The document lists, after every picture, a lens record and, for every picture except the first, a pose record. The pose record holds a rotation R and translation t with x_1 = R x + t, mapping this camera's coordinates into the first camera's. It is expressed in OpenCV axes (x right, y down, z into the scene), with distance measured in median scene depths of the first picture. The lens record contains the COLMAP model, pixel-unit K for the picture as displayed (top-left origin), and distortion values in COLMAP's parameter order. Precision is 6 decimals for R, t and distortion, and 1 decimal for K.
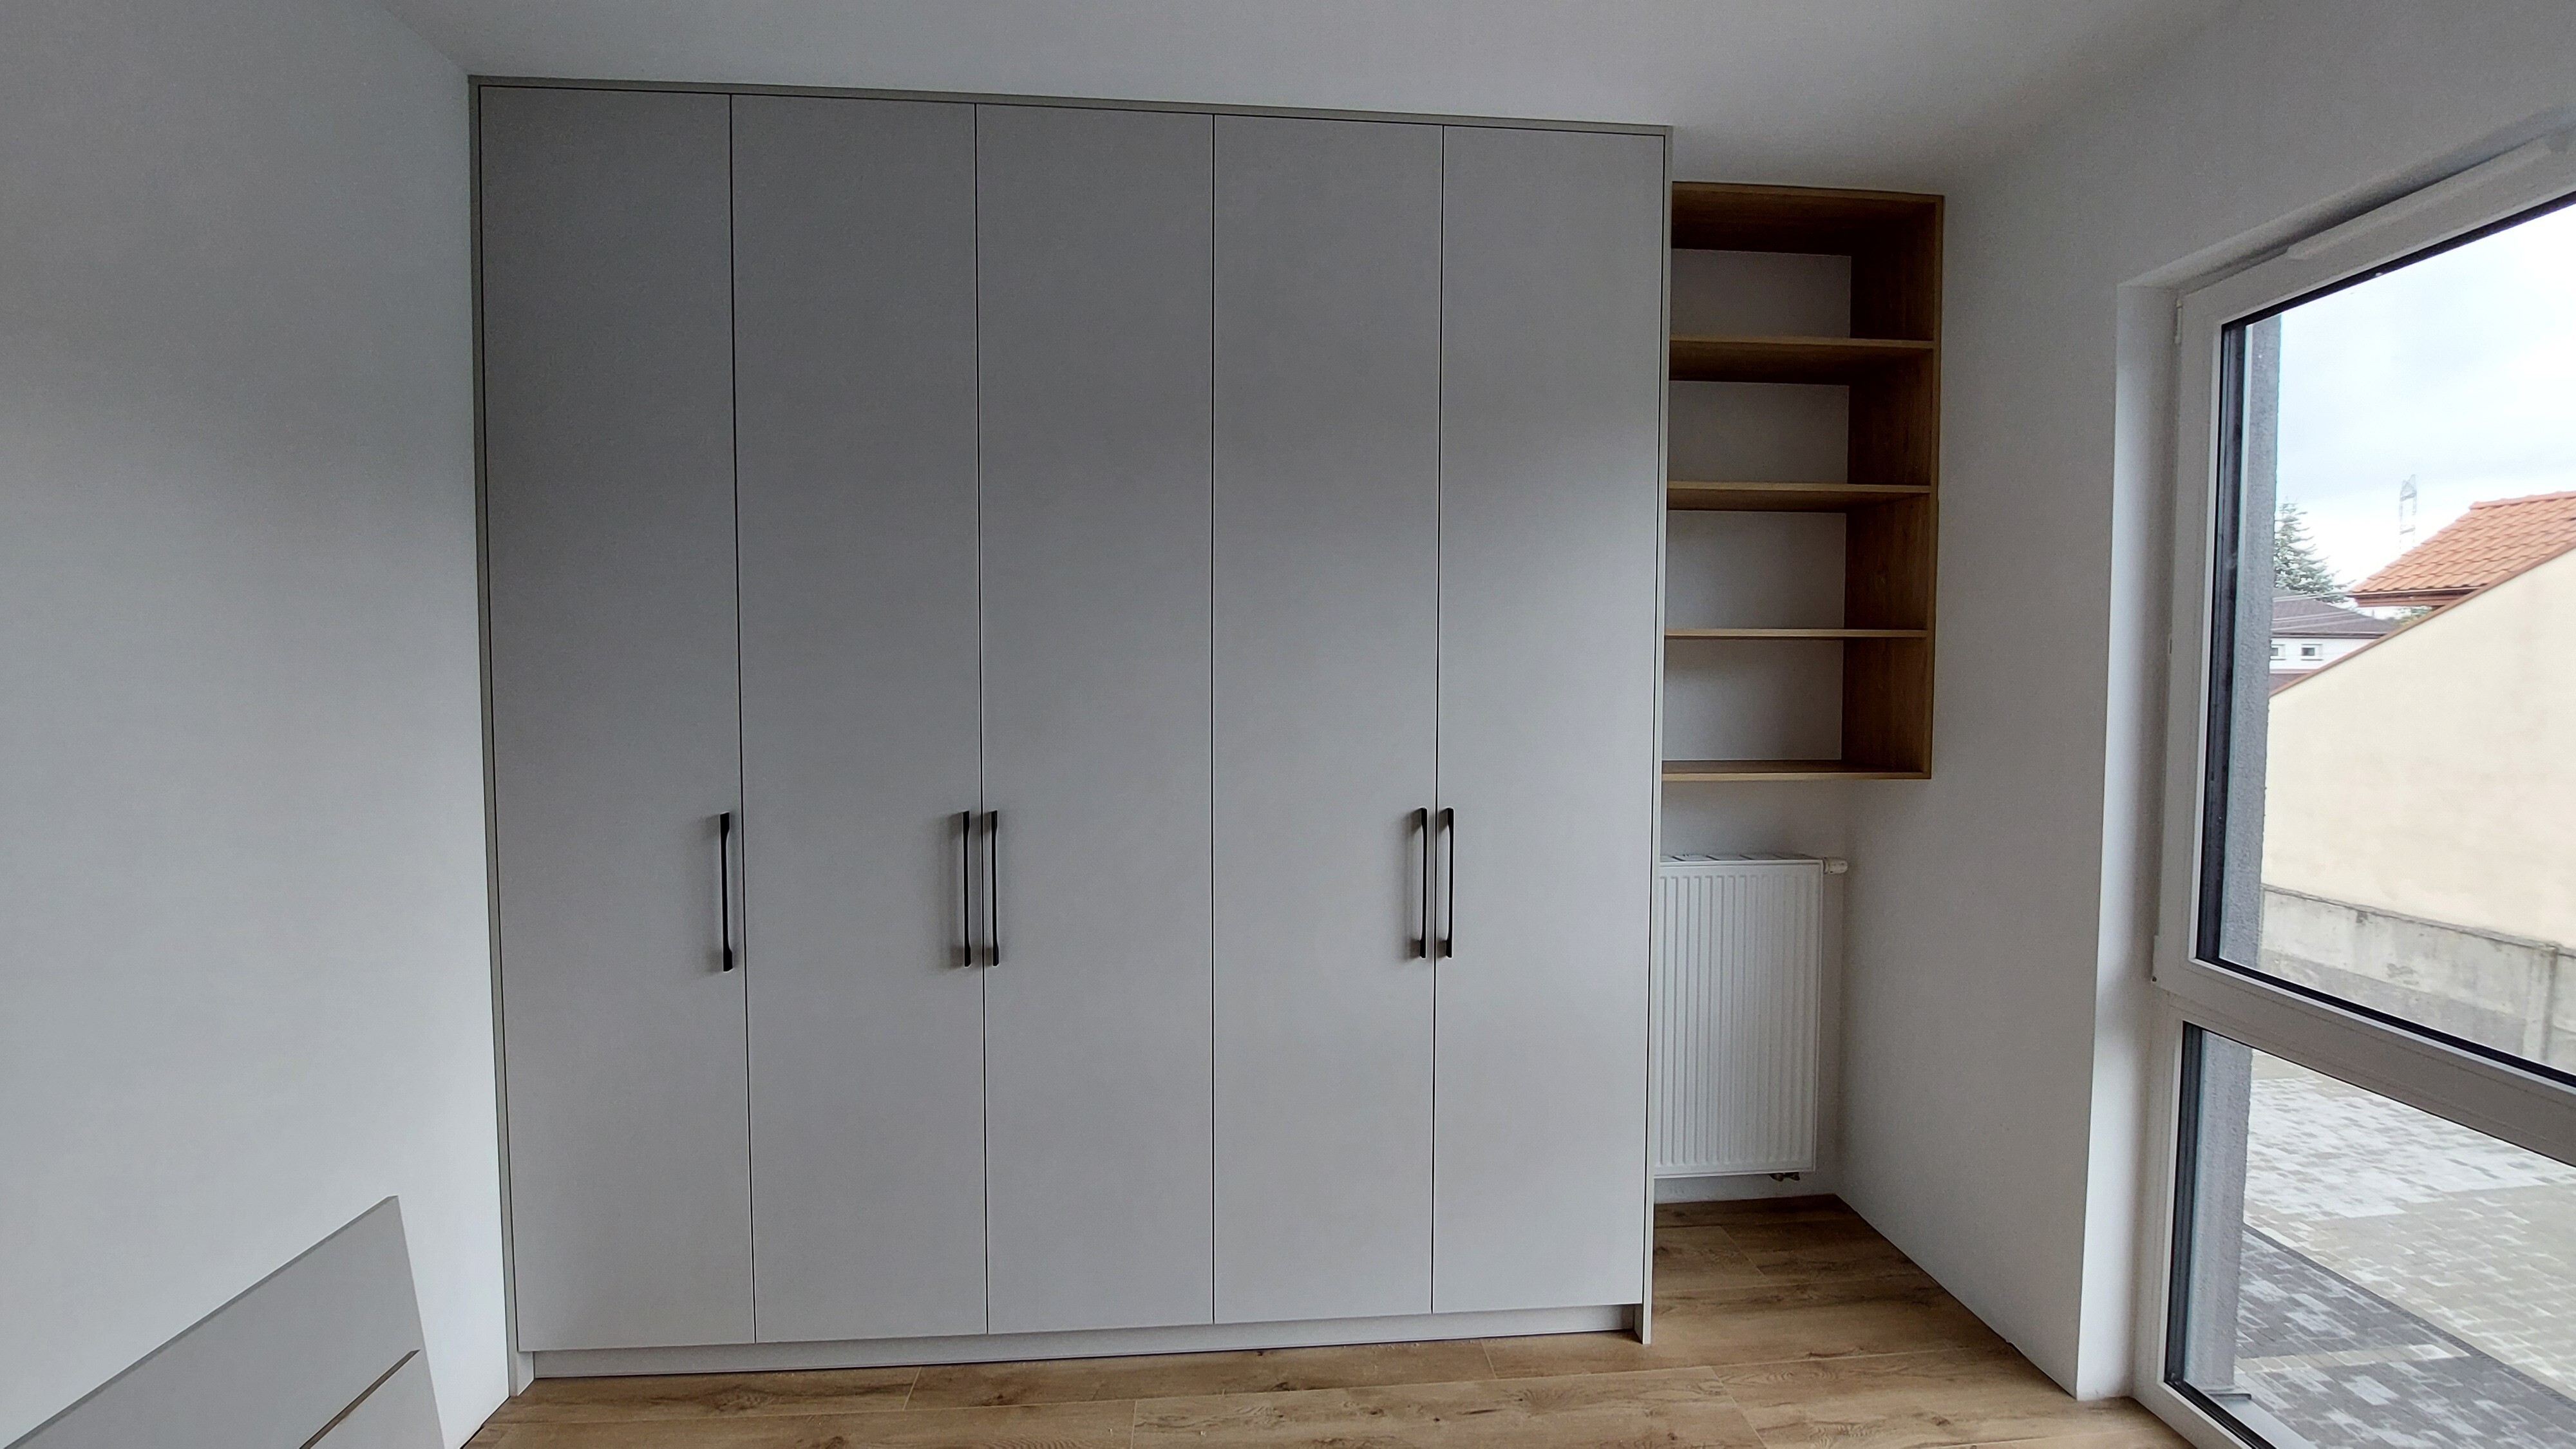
lens RADIAL K [[992.3, 0, 1293.0], [0, 992.3, 728.0], [0, 0, 1]] dist [-0.001733, -0.000438]
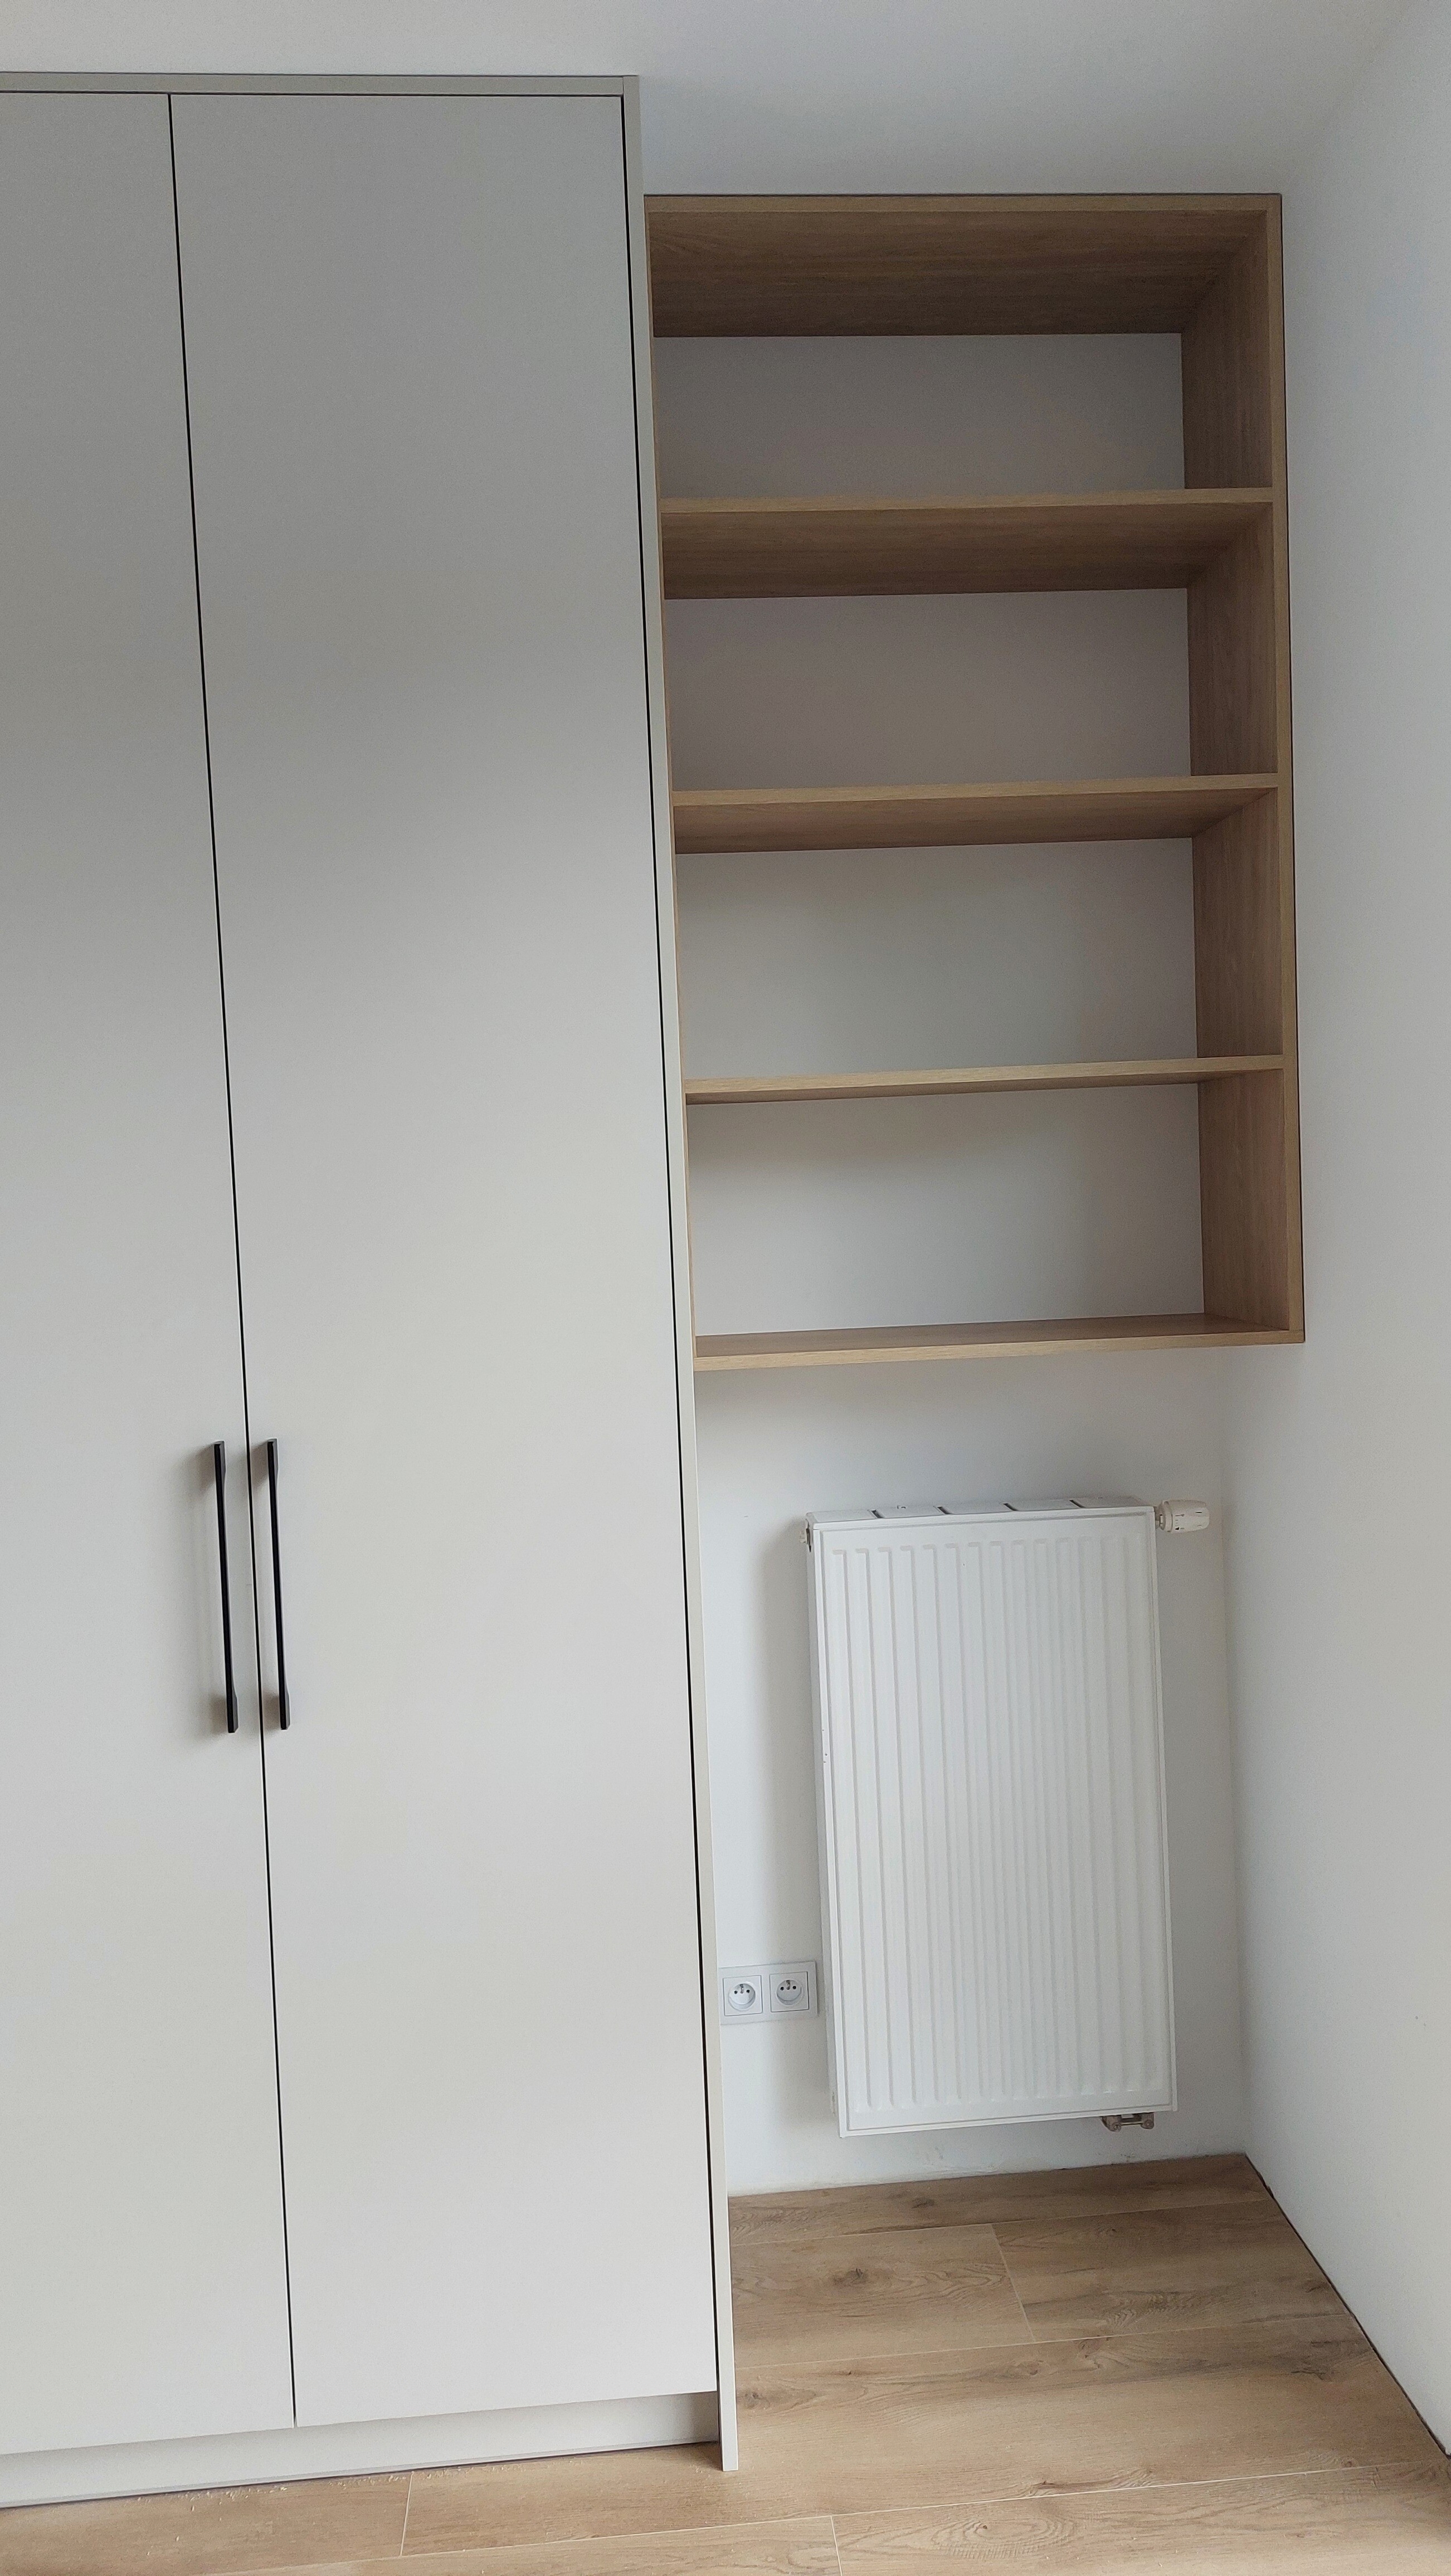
lens RADIAL K [[1846.0, 0, 725.6], [0, 1846.0, 1285.5], [0, 0, 1]] dist [0.047470, -0.006385]
pose [[0.998908, -0.042571, -0.019259, 0.373466], [0.042715, 0.999062, 0.007122, 0.001328], [0.018938, -0.007937, 0.999789, 0.030416]]
